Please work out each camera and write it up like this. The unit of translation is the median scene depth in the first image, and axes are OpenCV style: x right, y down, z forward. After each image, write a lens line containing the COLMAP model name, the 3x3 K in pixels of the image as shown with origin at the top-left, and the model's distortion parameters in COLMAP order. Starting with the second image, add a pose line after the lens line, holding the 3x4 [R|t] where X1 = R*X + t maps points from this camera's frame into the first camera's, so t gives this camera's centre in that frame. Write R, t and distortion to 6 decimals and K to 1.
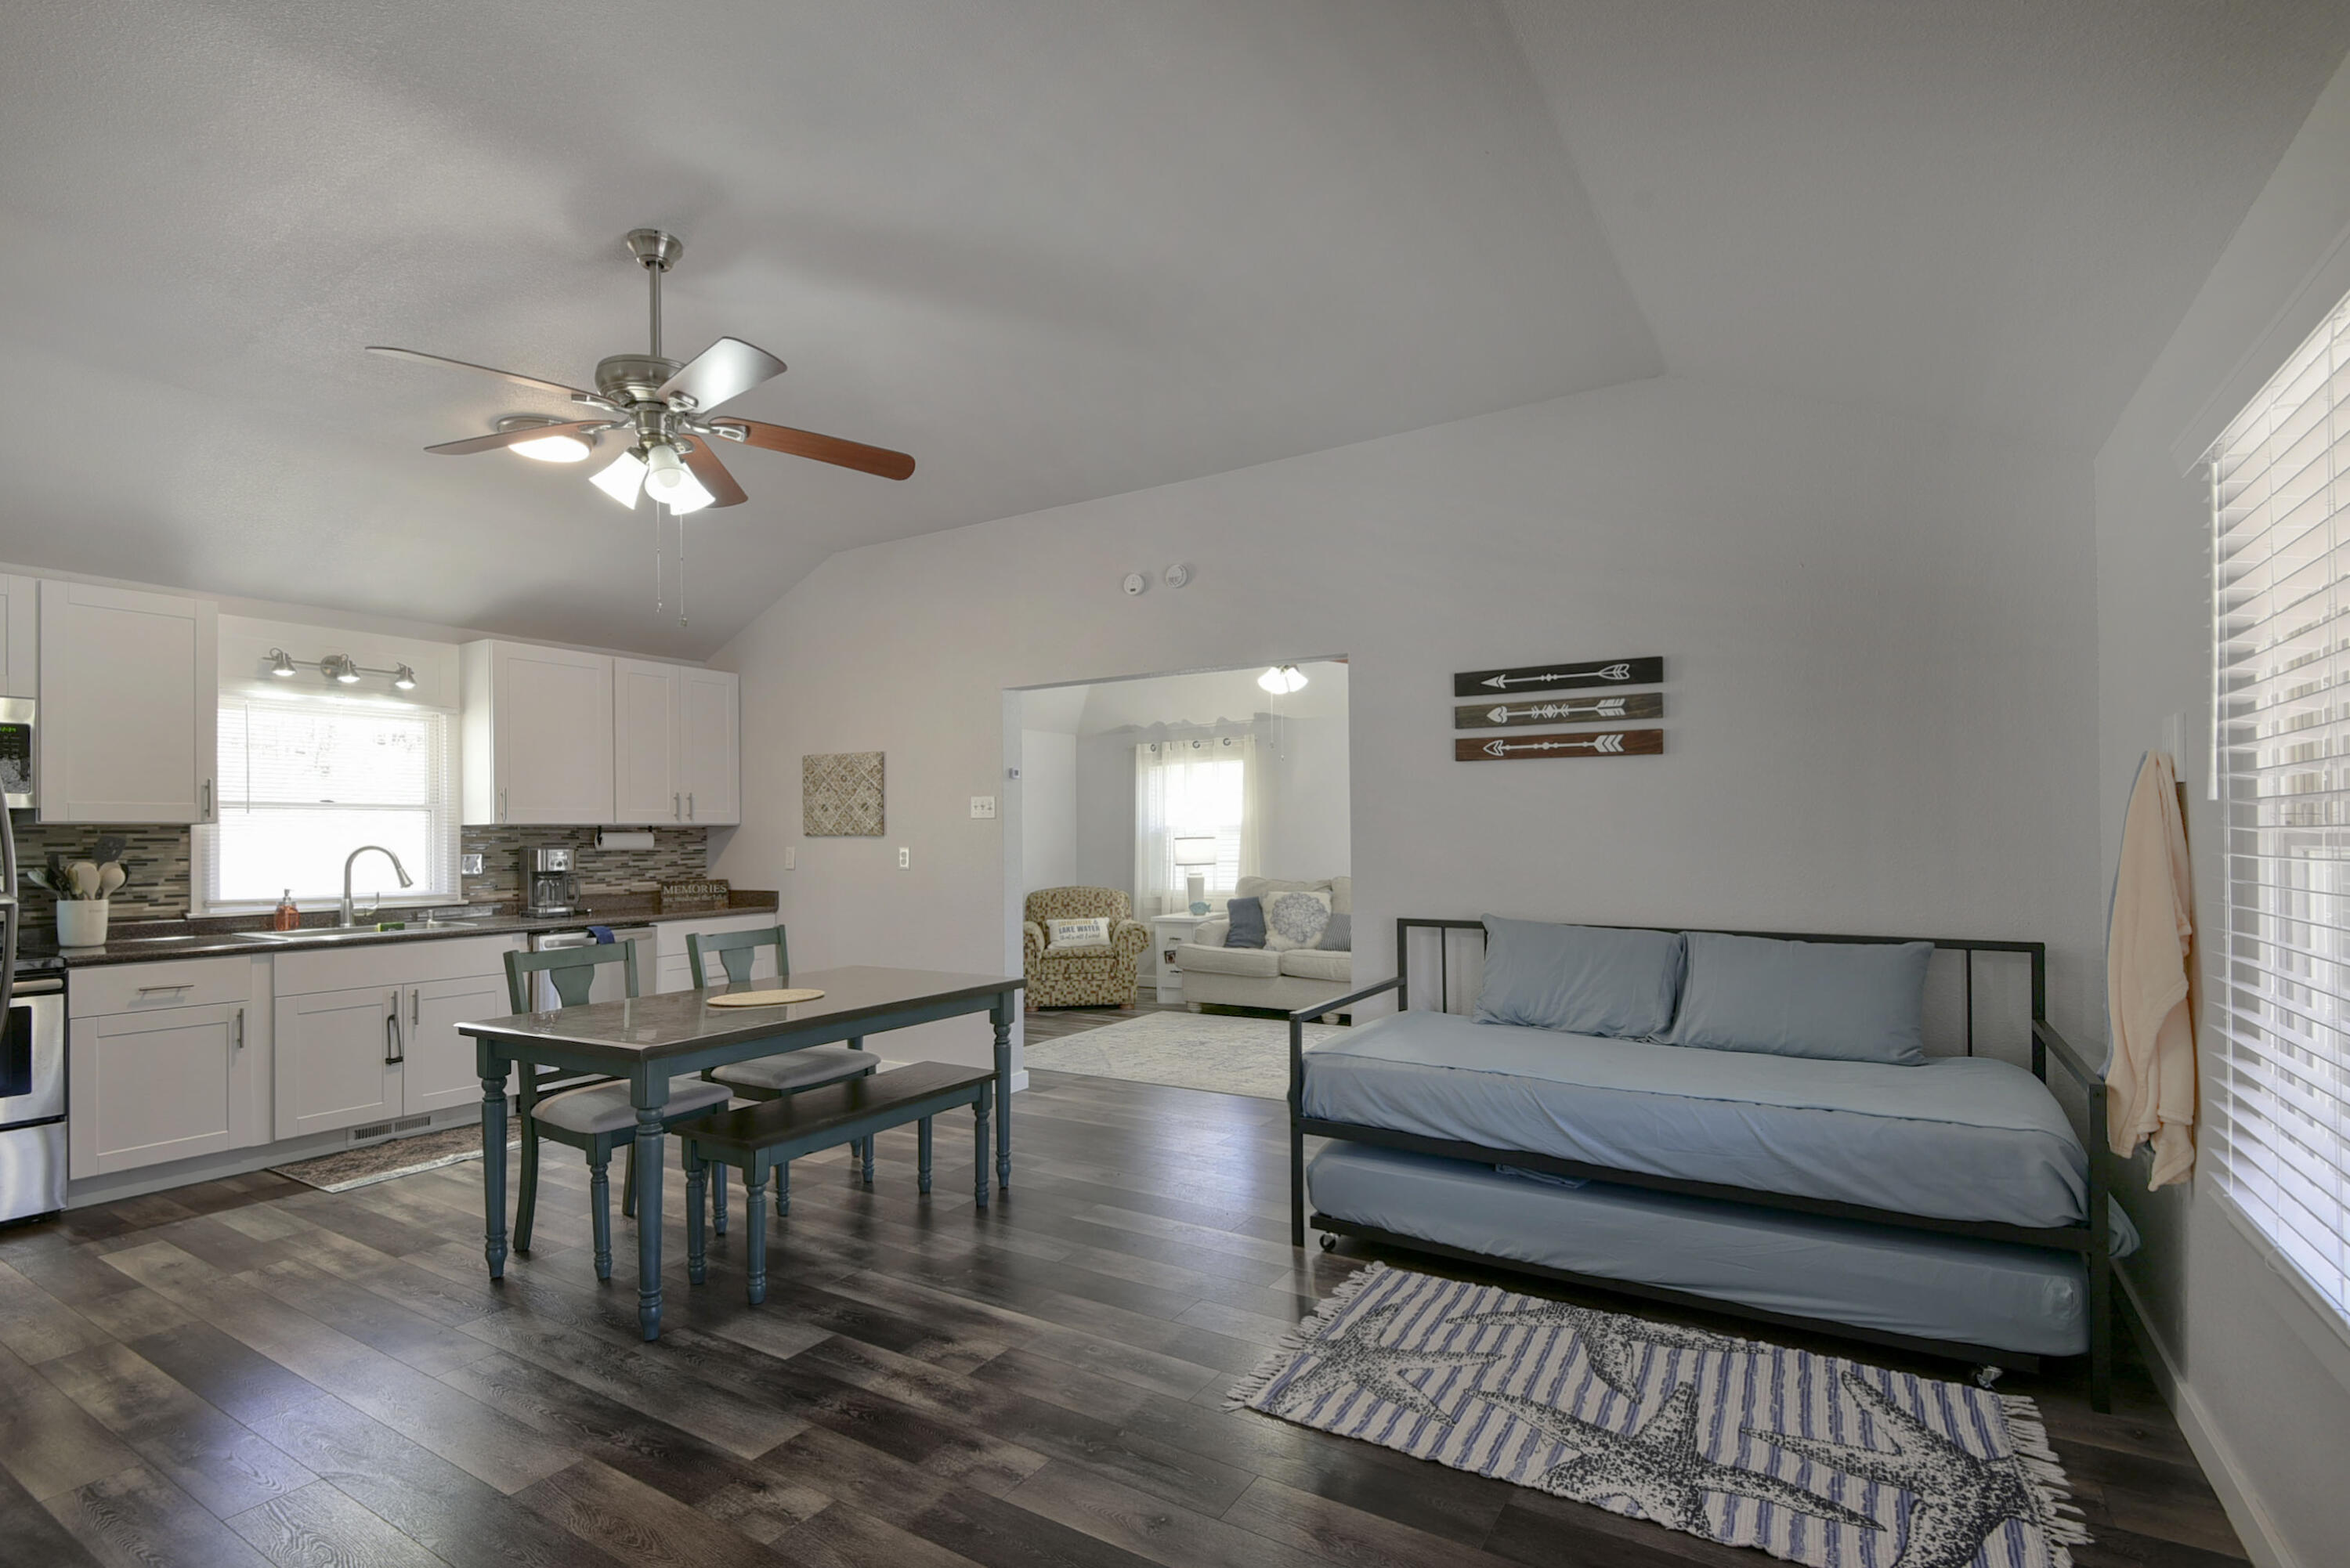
lens RADIAL K [[1065.5, 0, 1244.5], [0, 1065.5, 825.8], [0, 0, 1]] dist [0.002734, -0.004421]
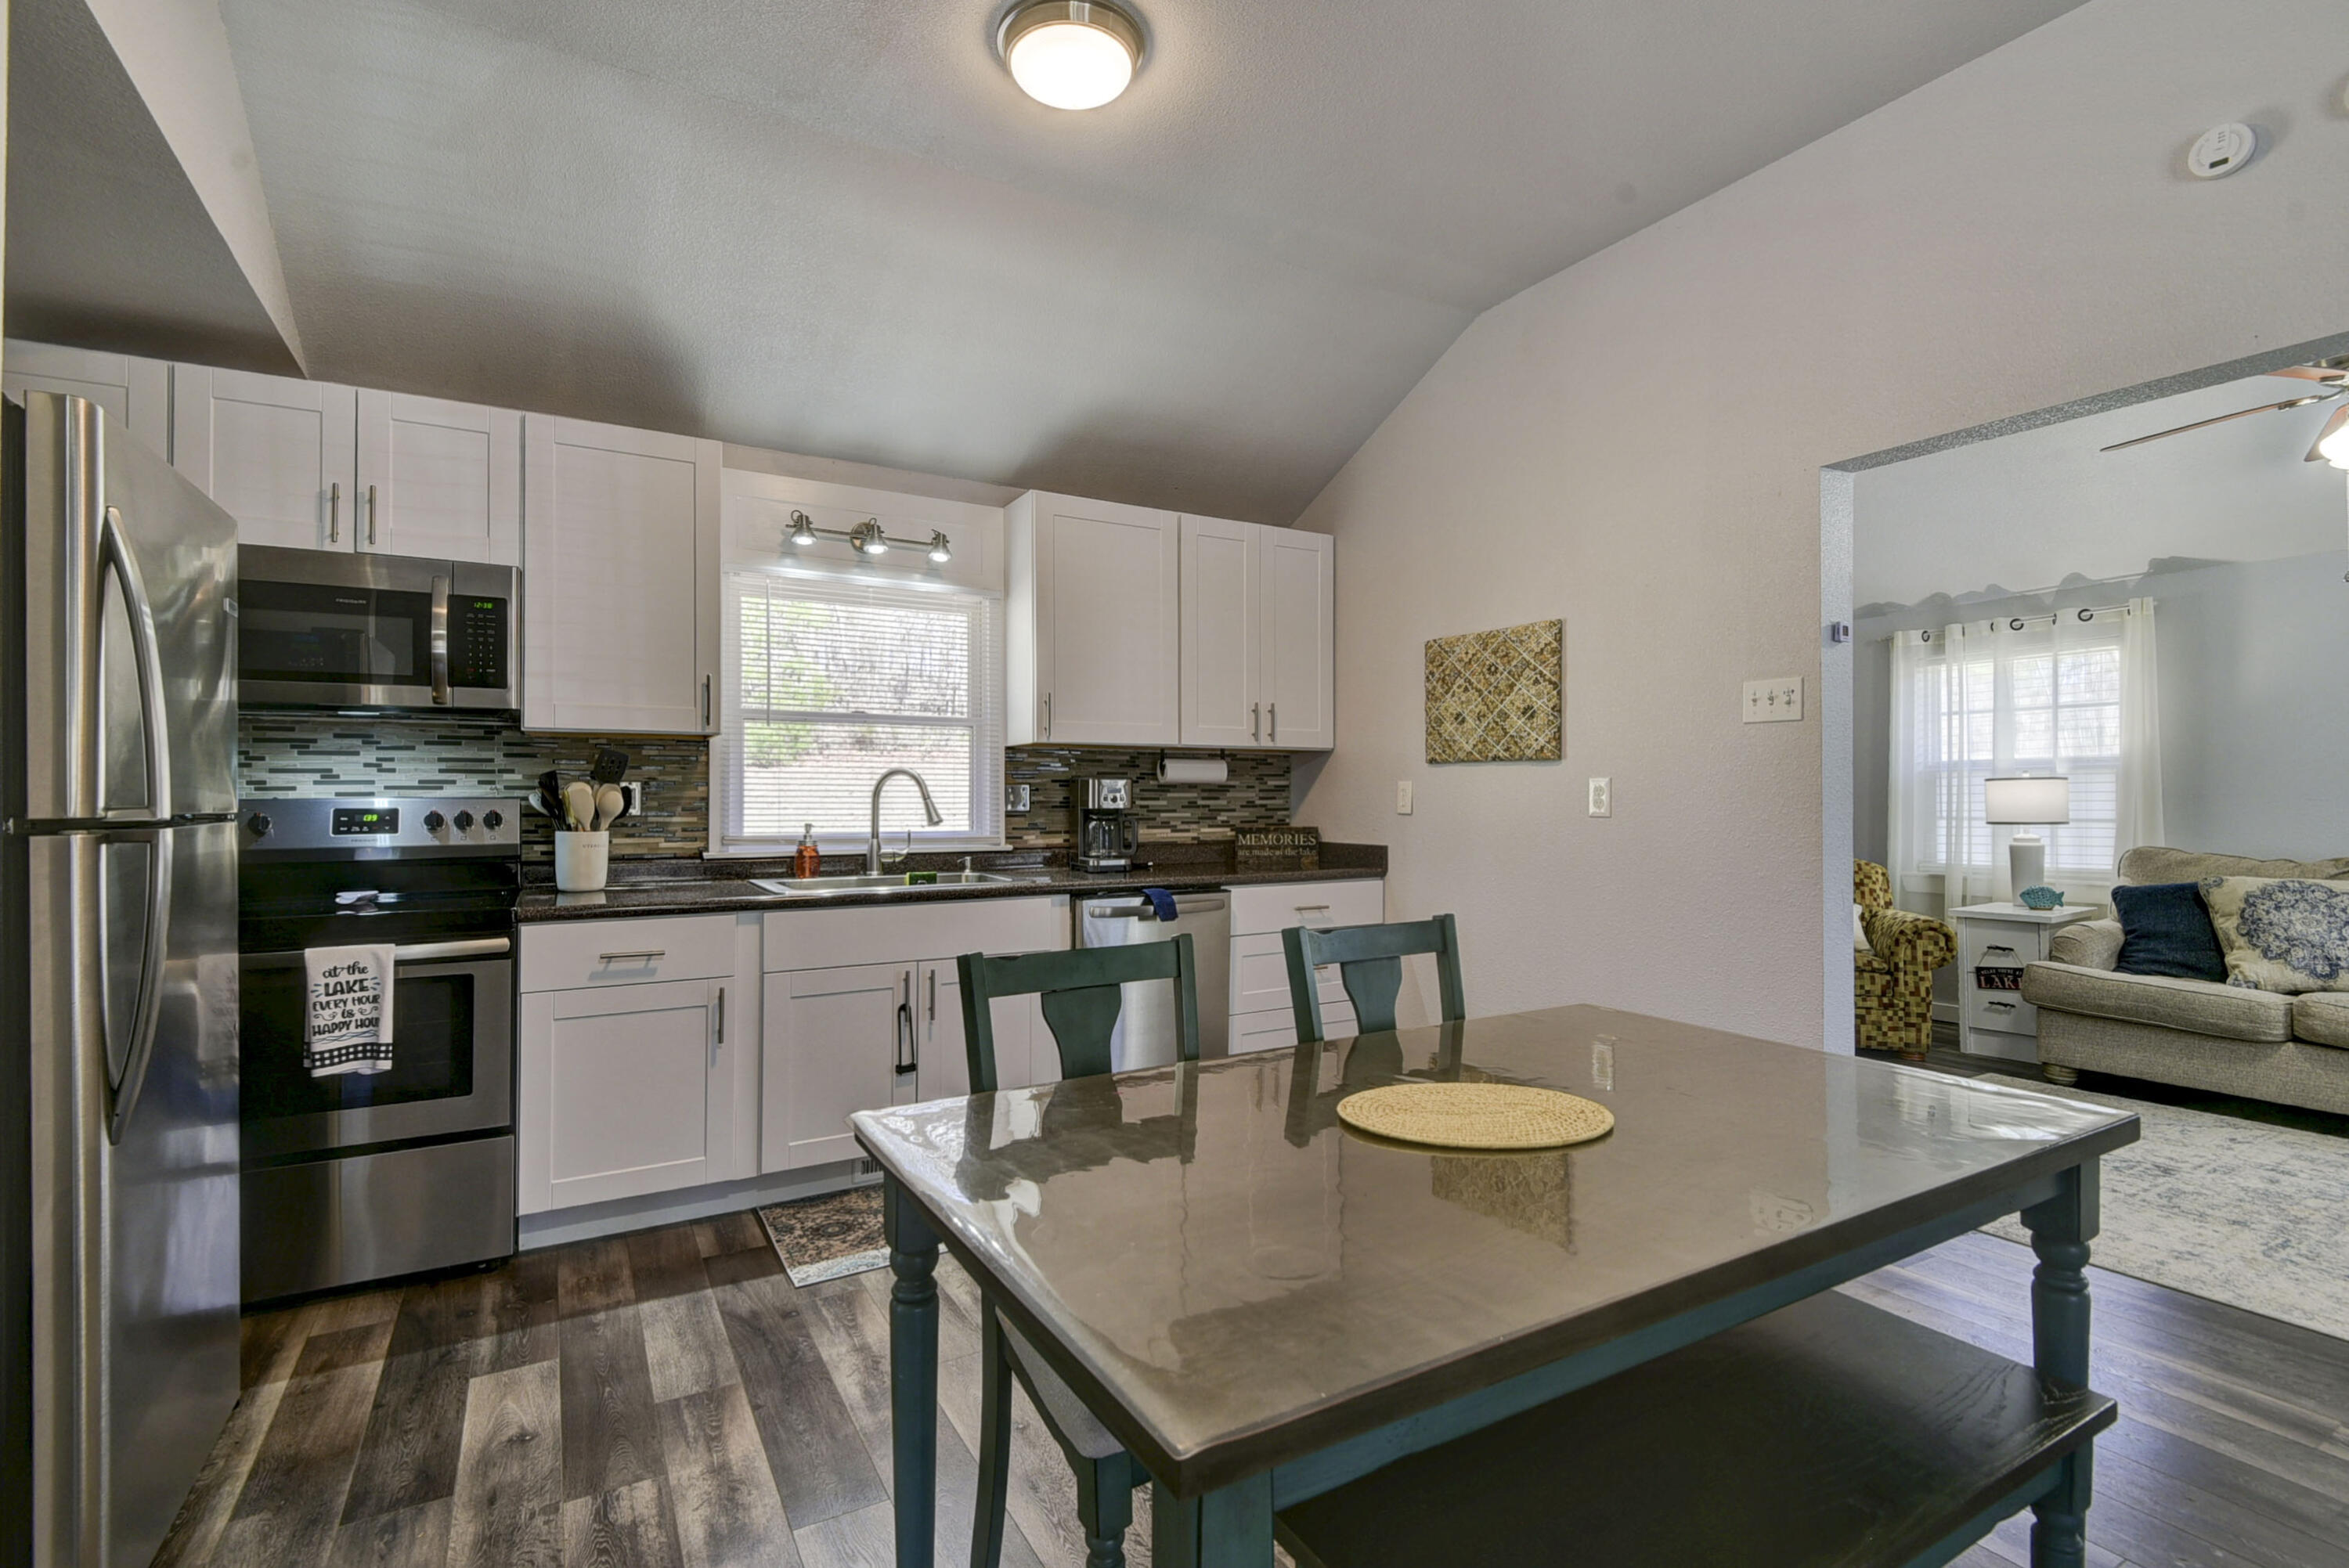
lens RADIAL K [[1096.0, 0, 1194.3], [0, 1096.0, 786.3], [0, 0, 1]] dist [0.022338, -0.009551]
pose [[0.859583, 0.003645, -0.510983, -0.232203], [-0.002288, 0.999992, 0.003285, 0.026462], [0.510991, -0.001654, 0.859584, 0.419785]]
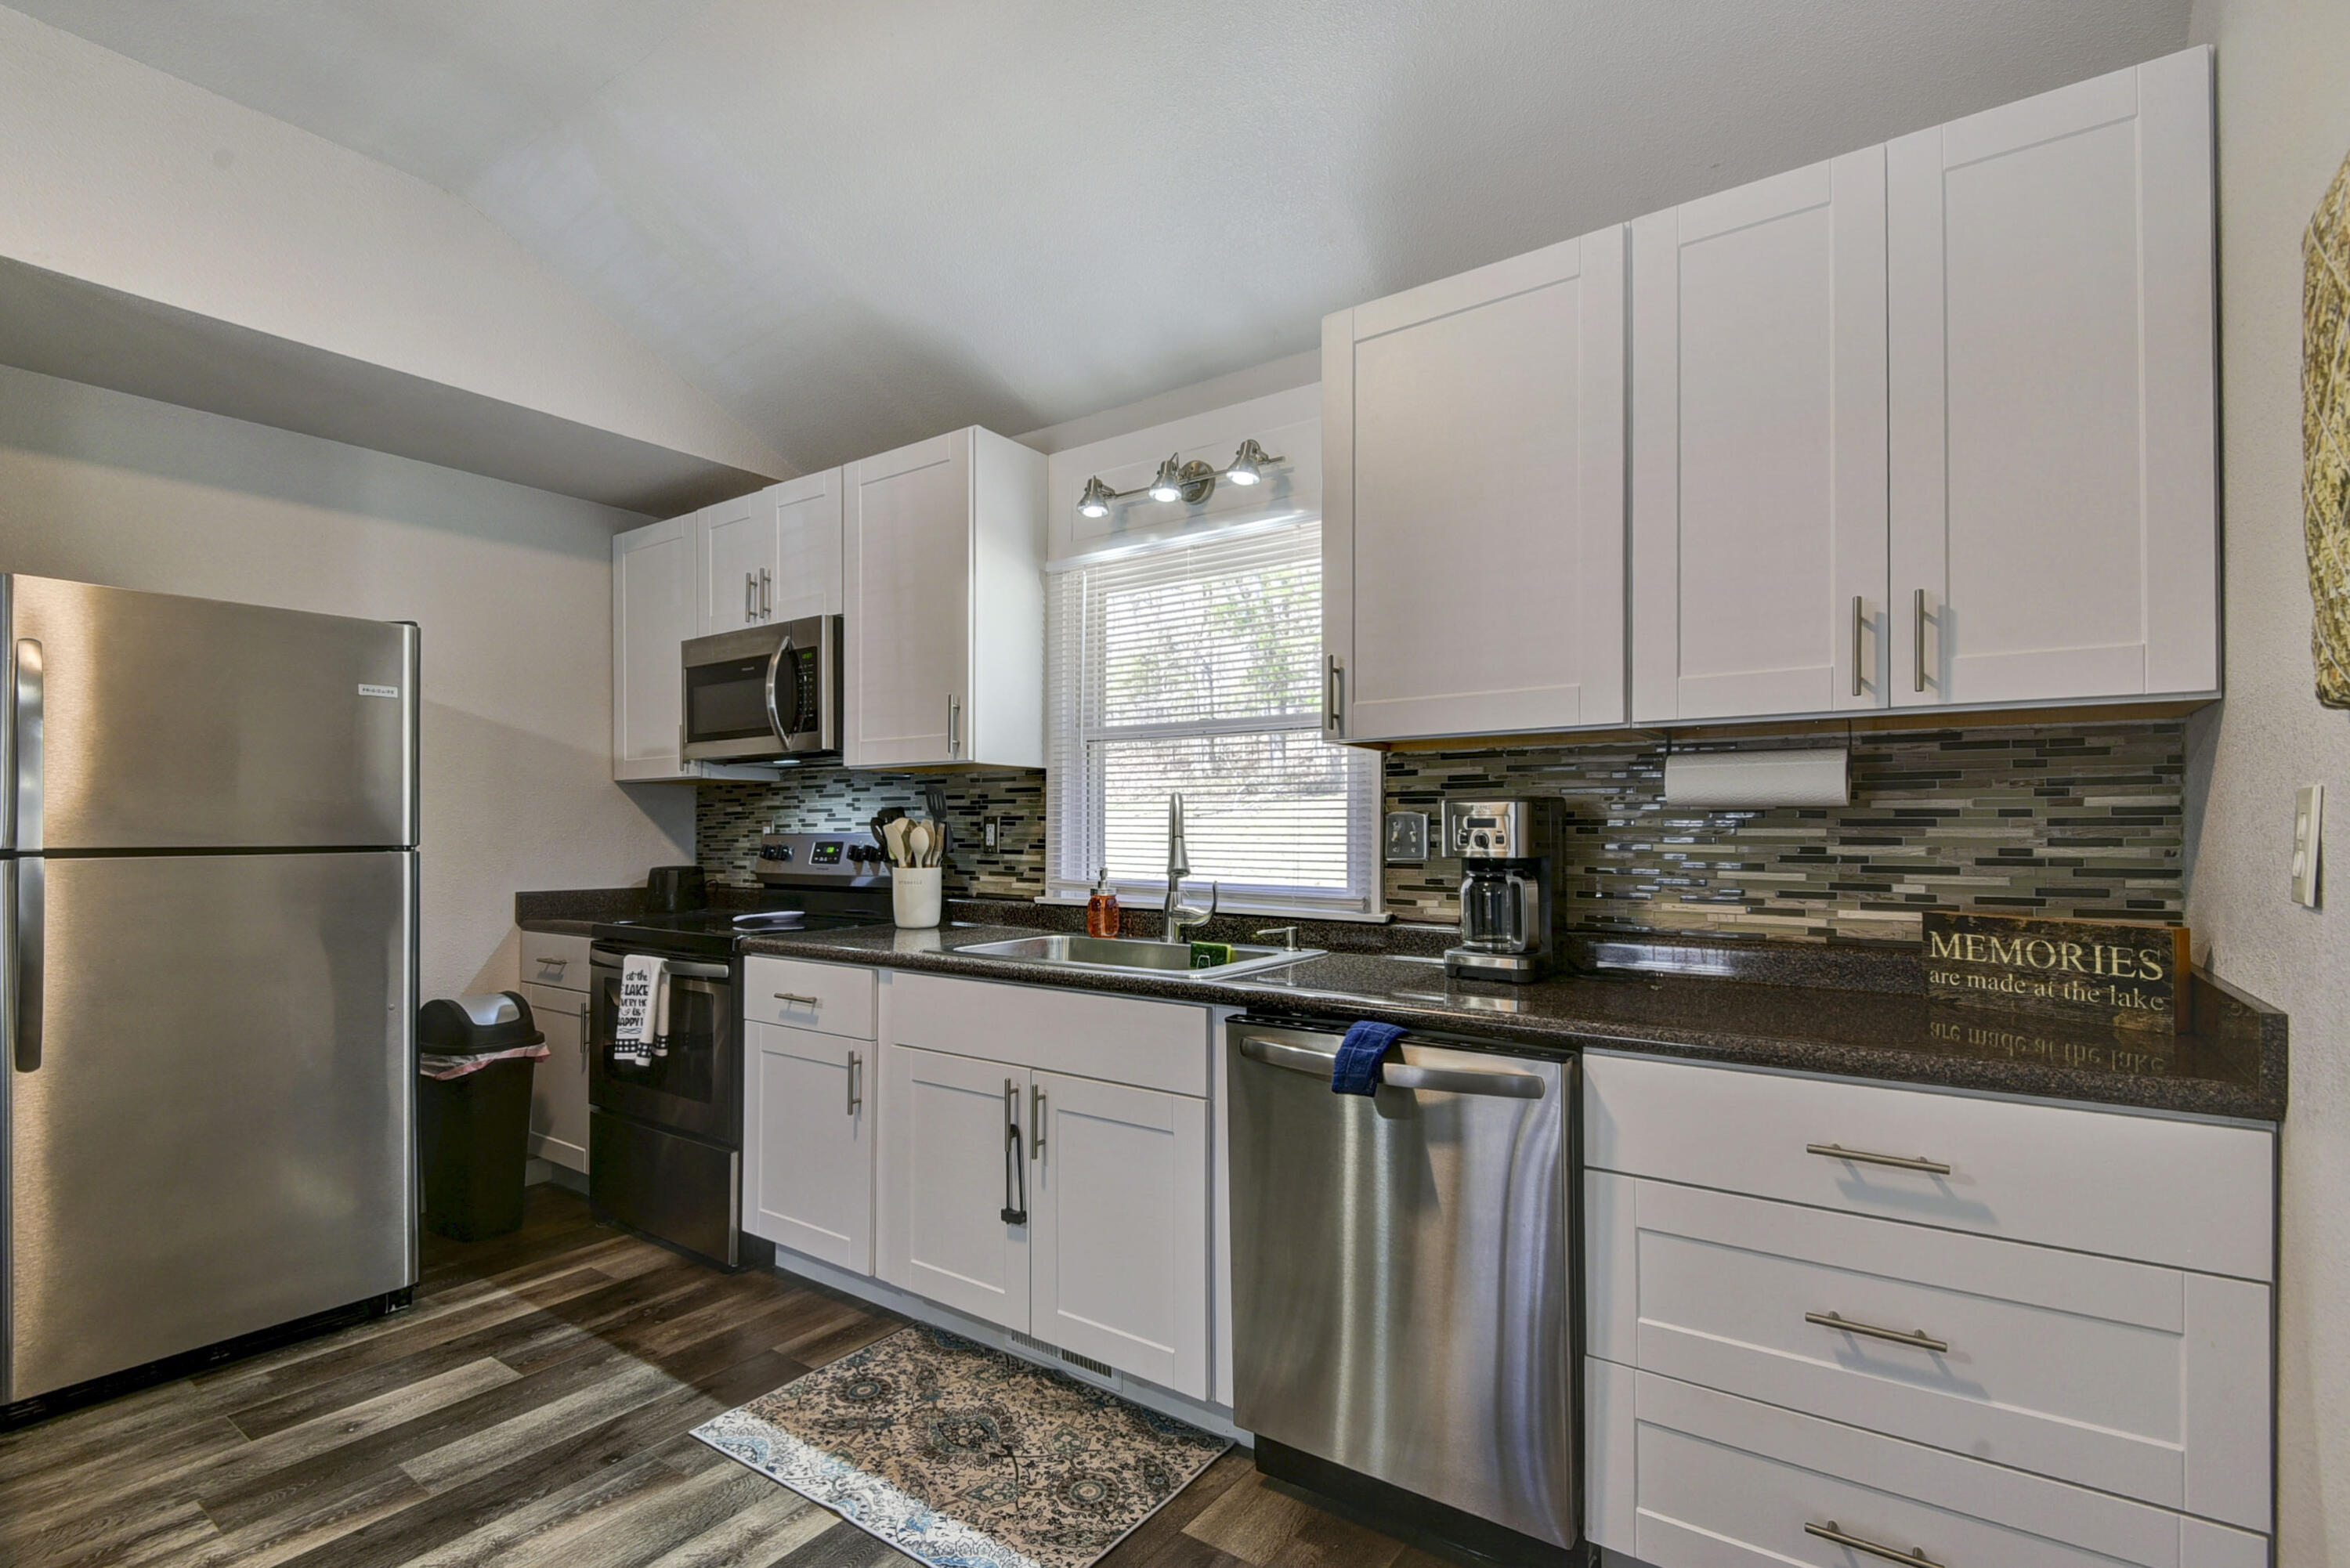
lens RADIAL K [[1096.5, 0, 1165.9], [0, 1096.5, 818.6], [0, 0, 1]] dist [0.022338, -0.009551]
pose [[-0.142009, -0.003850, -0.989858, -0.261639], [0.007632, 0.999958, -0.004984, 0.031570], [0.989836, -0.008263, -0.141974, 1.019254]]
